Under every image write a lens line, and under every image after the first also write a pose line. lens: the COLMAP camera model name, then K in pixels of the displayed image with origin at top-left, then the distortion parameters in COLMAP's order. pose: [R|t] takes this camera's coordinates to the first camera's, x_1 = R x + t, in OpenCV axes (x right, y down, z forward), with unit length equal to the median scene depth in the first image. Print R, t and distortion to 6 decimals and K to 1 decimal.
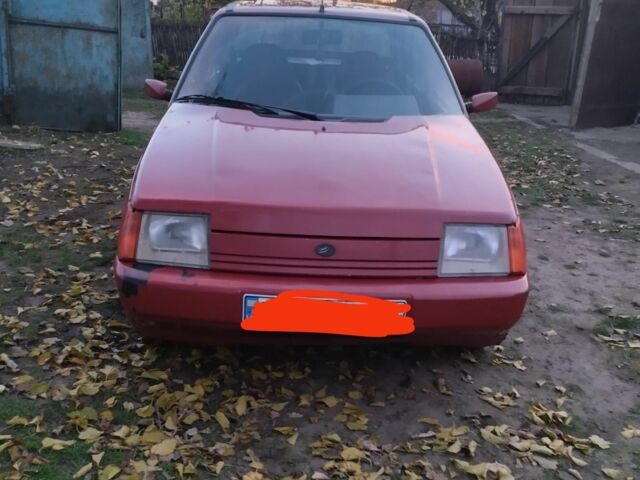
lens RADIAL K [[718.8, 0, 331.0], [0, 718.8, 238.9], [0, 0, 1]] dist [0.061117, -0.009157]
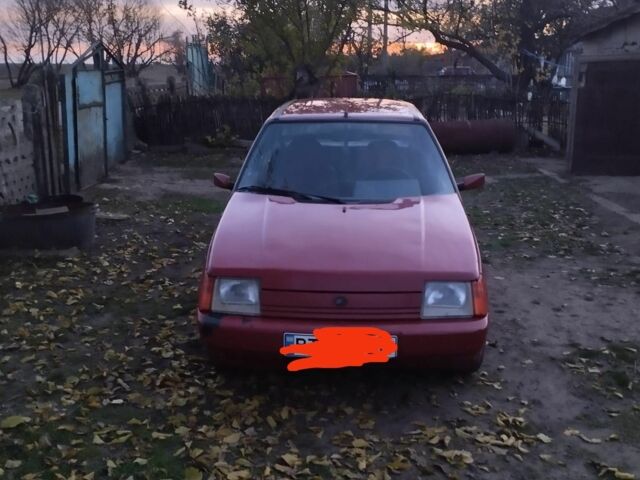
lens RADIAL K [[718.8, 0, 331.0], [0, 718.8, 238.9], [0, 0, 1]] dist [0.061117, -0.009157]
pose [[0.996305, -0.025638, -0.081972, 0.081342], [0.020466, 0.997783, -0.063323, -0.015844], [0.083414, 0.061412, 0.994621, -0.377119]]
